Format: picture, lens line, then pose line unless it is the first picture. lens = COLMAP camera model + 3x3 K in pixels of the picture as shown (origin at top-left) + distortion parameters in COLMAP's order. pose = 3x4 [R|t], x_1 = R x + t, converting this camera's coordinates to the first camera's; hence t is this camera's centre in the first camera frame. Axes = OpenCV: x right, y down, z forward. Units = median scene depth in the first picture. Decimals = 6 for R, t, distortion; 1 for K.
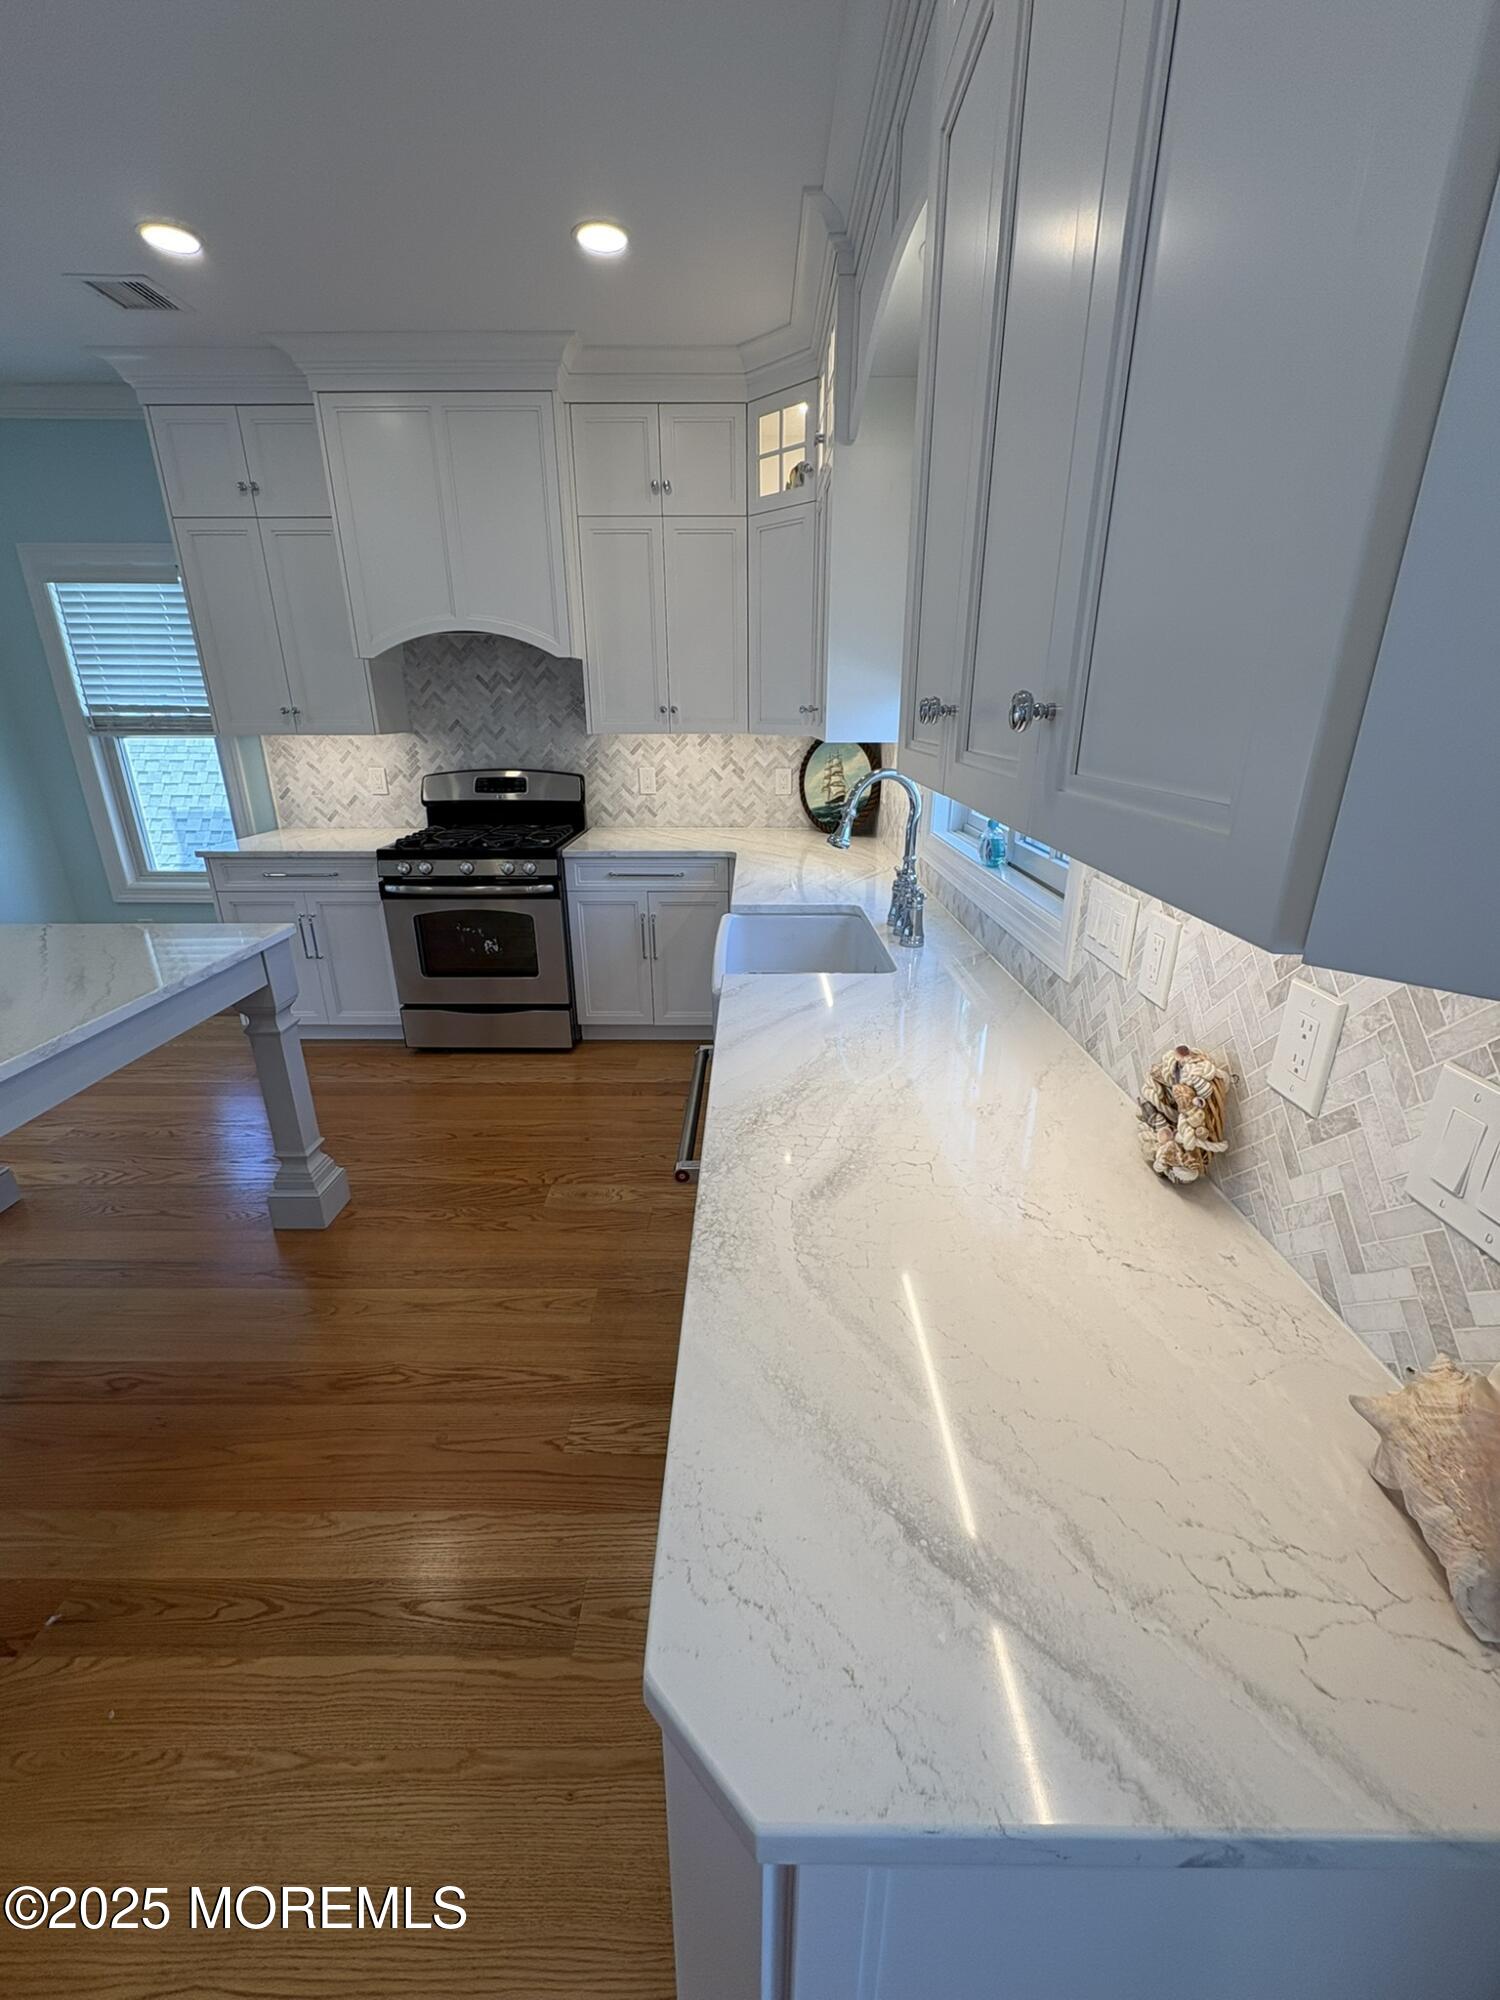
lens RADIAL K [[795.2, 0, 748.9], [0, 795.2, 997.2], [0, 0, 1]] dist [-0.000027, 0.000332]
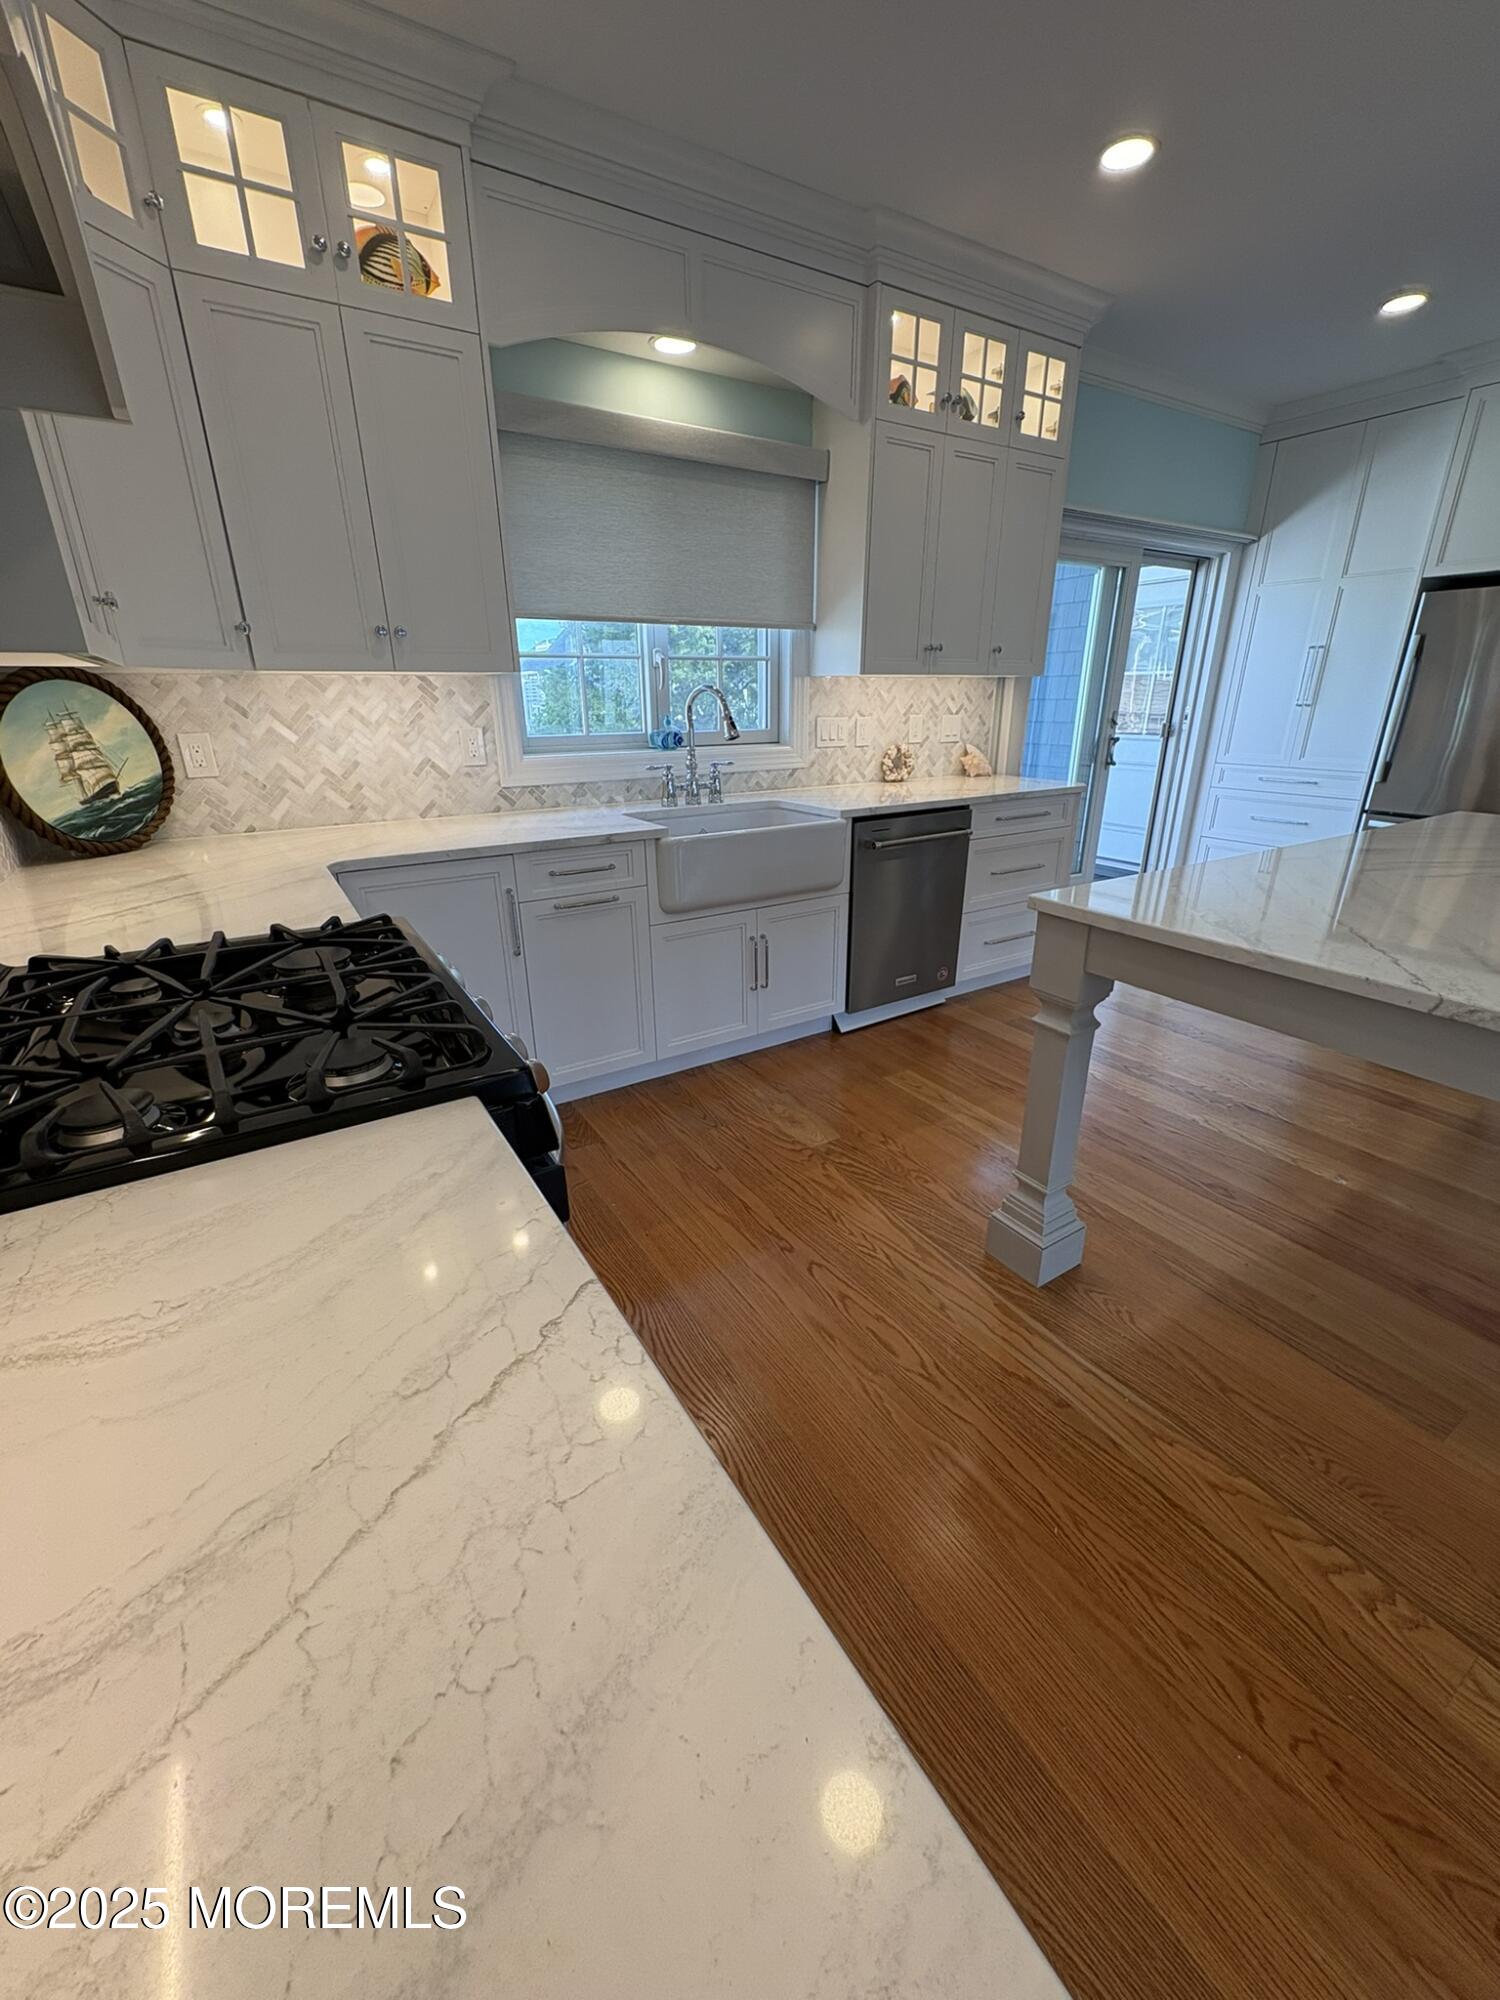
lens RADIAL K [[795.2, 0, 750.7], [0, 795.2, 995.4], [0, 0, 1]] dist [-0.000027, 0.000332]
pose [[-0.534865, -0.293571, 0.792298, -0.663581], [0.296777, 0.812680, 0.501472, -0.293693], [-0.791103, 0.503355, -0.347549, 0.956321]]
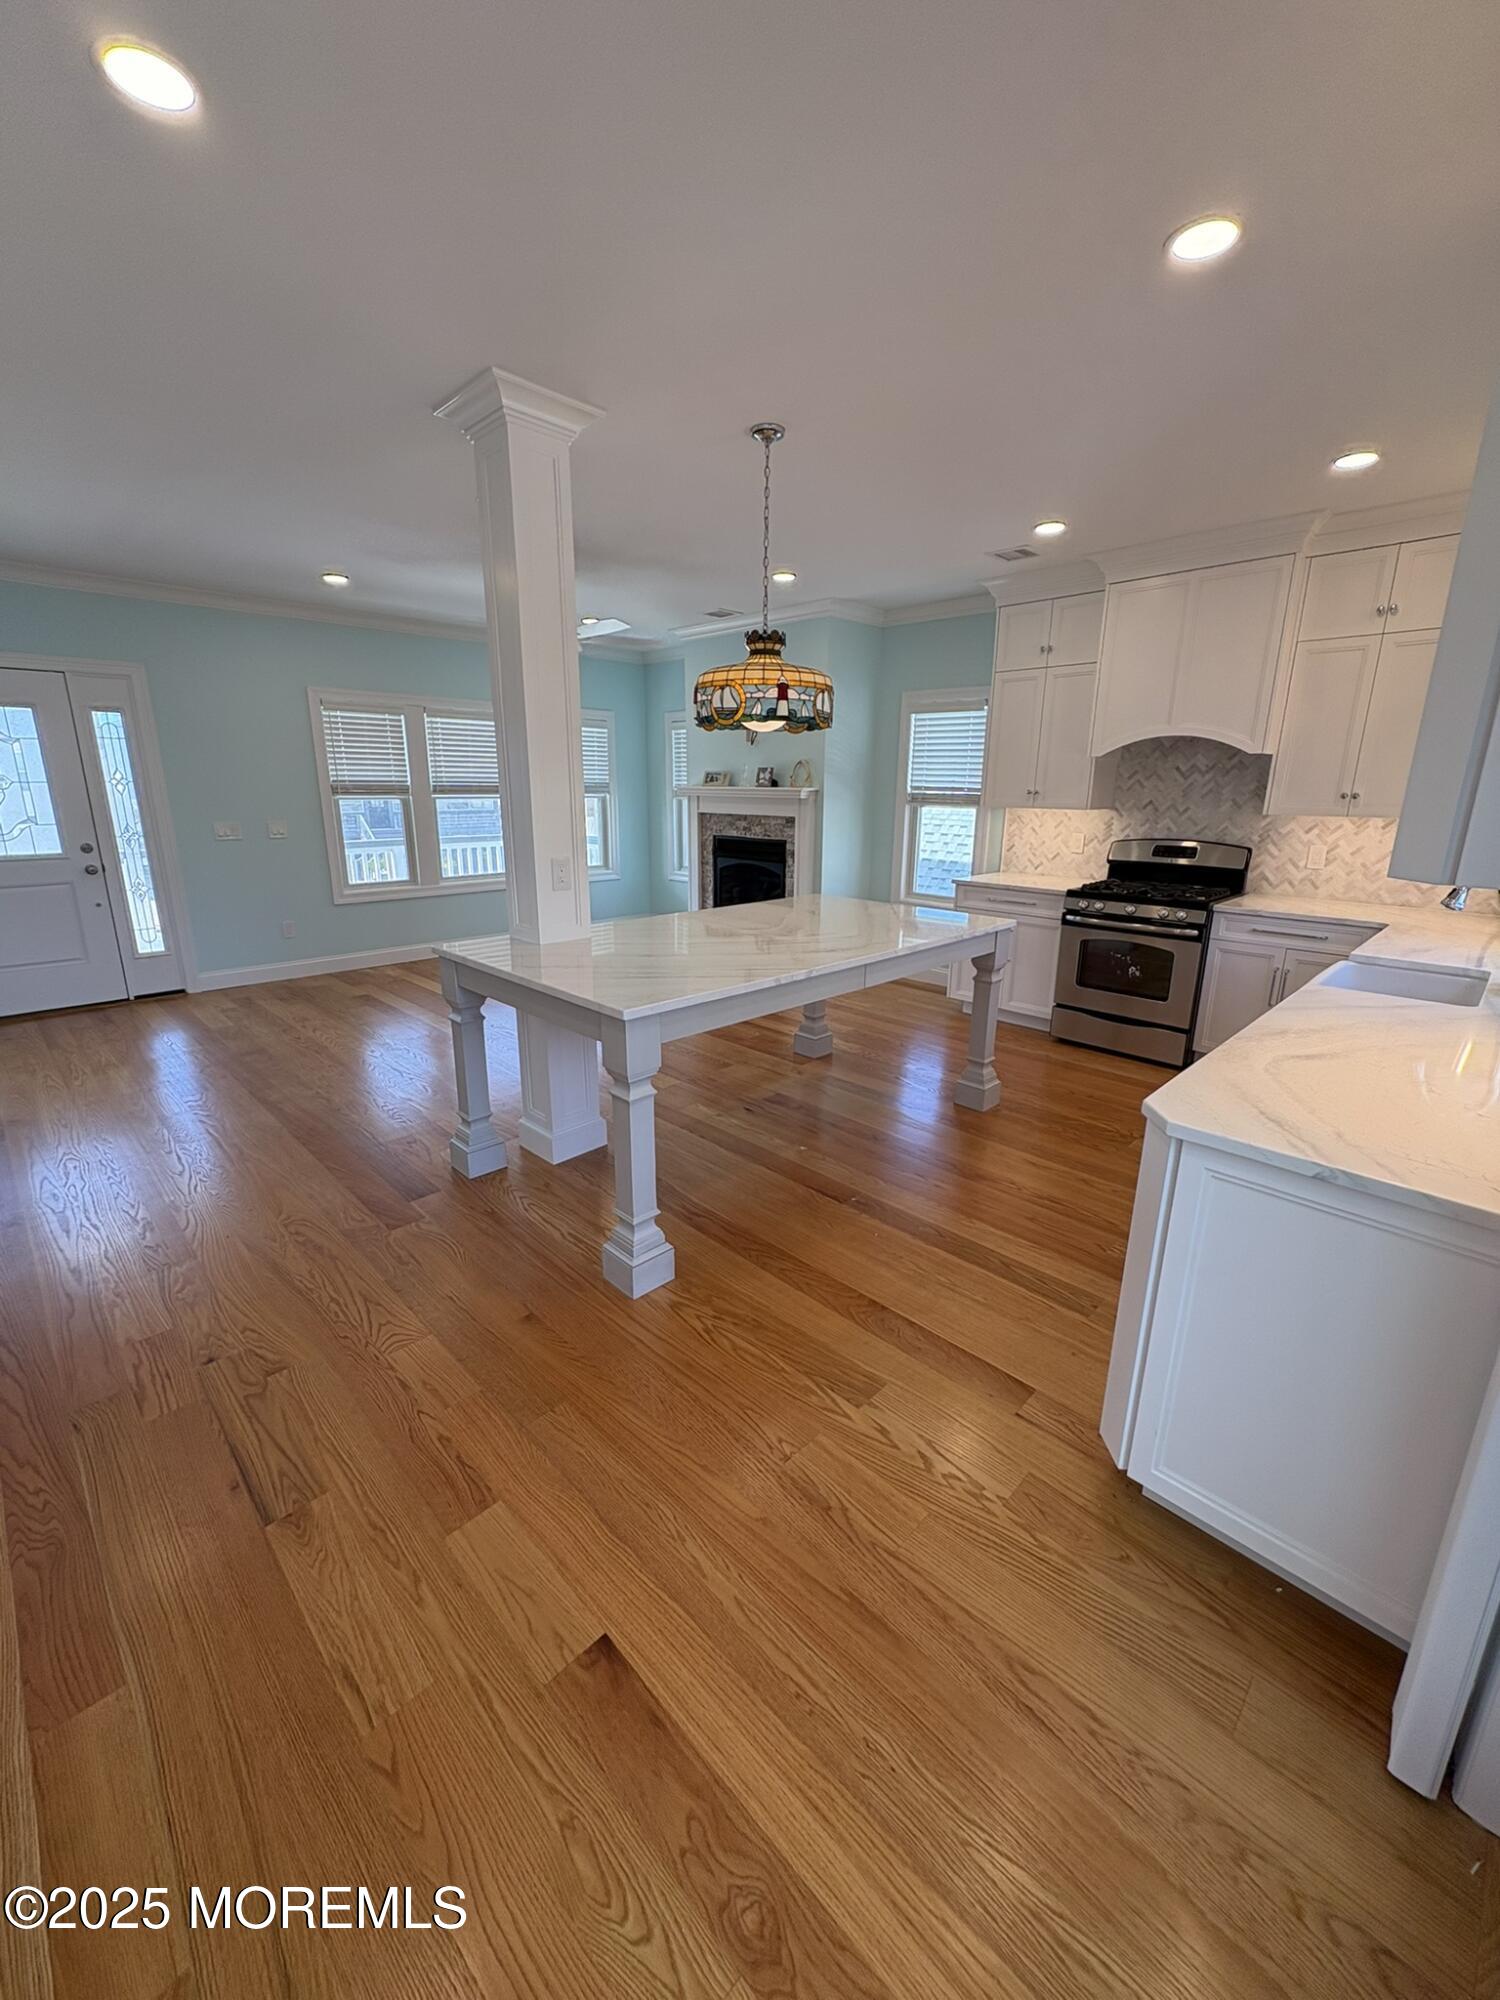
lens RADIAL K [[795.2, 0, 752.6], [0, 795.2, 998.6], [0, 0, 1]] dist [-0.000027, 0.000332]
pose [[0.709104, 0.191795, -0.678518, 0.116541], [-0.250171, 0.968125, 0.012209, 0.113821], [0.659232, 0.161088, 0.734482, -0.336979]]
